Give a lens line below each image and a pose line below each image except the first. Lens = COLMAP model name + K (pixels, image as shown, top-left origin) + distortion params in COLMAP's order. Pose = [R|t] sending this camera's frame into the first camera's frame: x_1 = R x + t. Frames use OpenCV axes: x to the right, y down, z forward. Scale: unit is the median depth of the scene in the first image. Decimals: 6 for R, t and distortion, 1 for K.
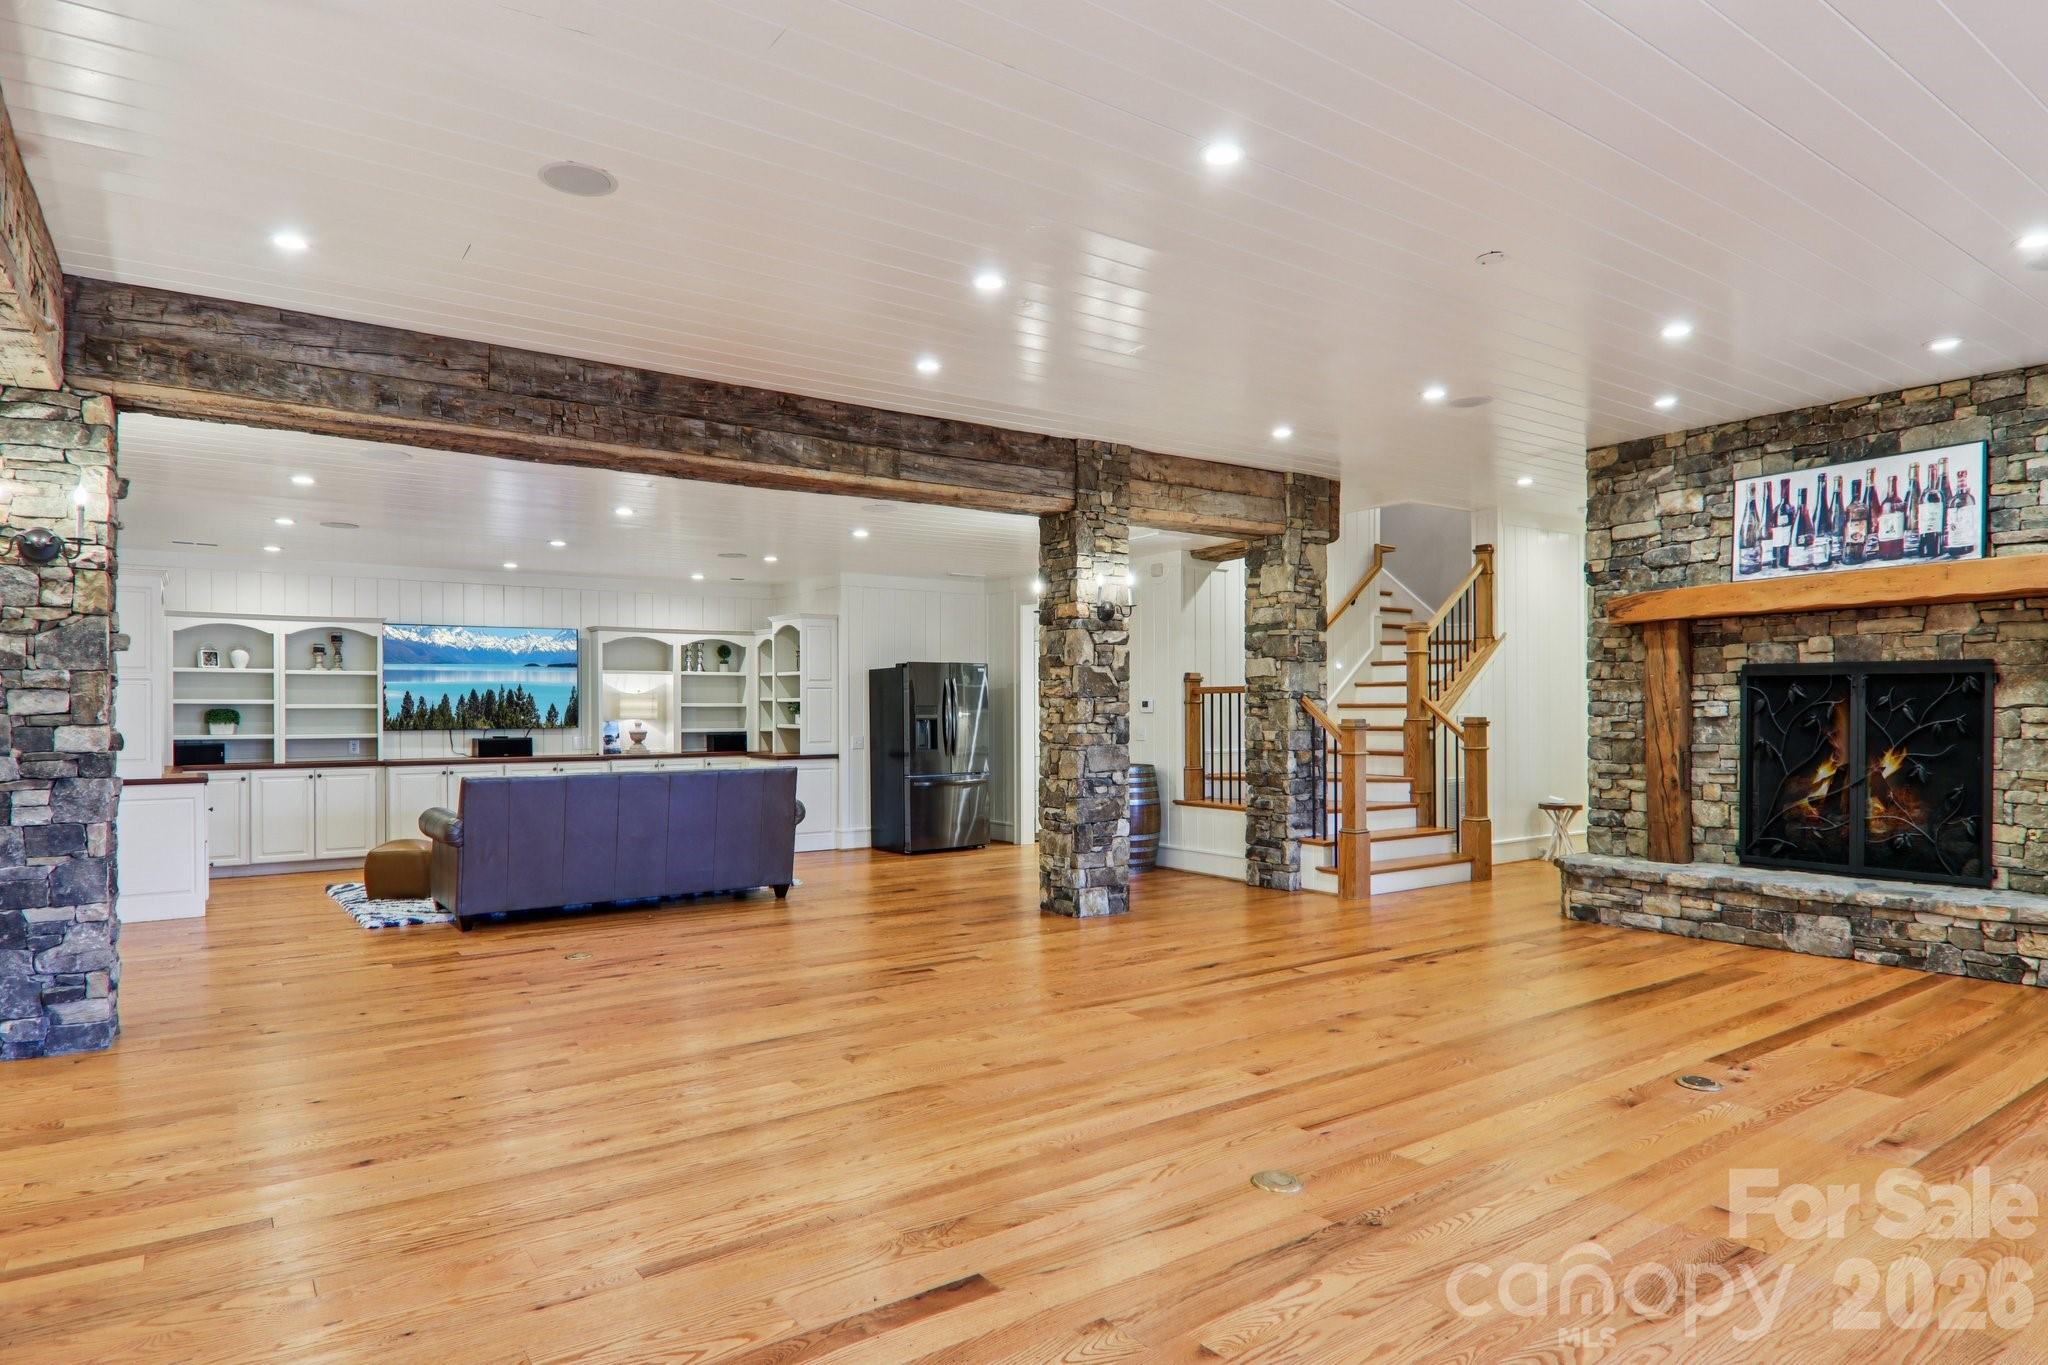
lens RADIAL K [[1150.9, 0, 1021.7], [0, 1150.9, 691.2], [0, 0, 1]] dist [-0.006862, -0.004352]
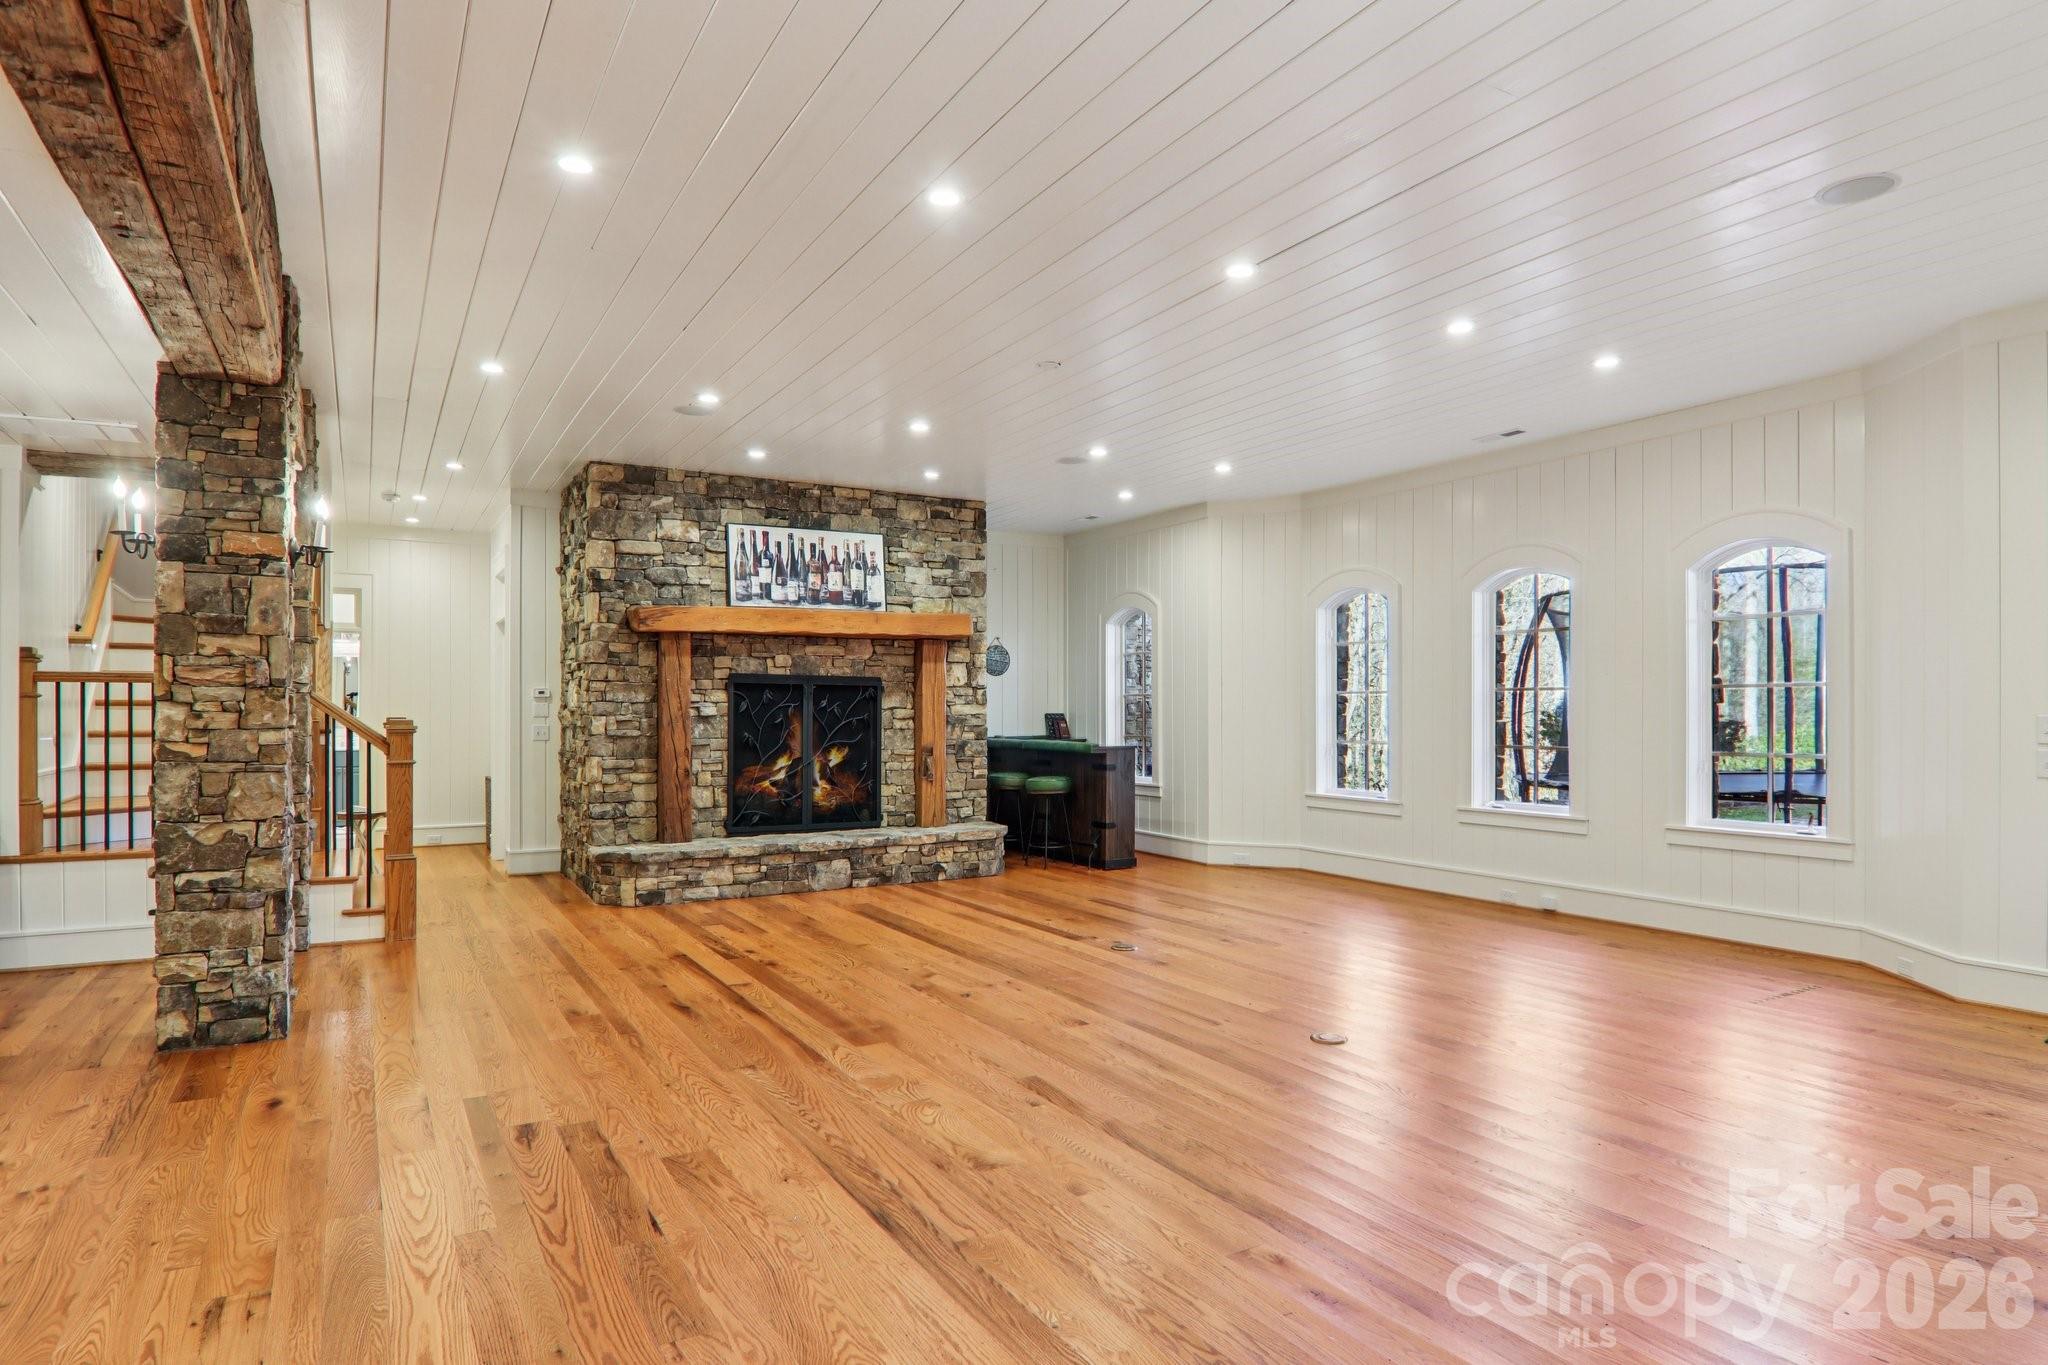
lens RADIAL K [[1150.9, 0, 1009.0], [0, 1150.9, 695.9], [0, 0, 1]] dist [-0.006862, -0.004352]
pose [[0.091126, 0.015228, 0.995723, -0.647700], [-0.017637, 0.999751, -0.013676, 0.014286], [-0.995683, -0.016315, 0.091372, 0.660707]]
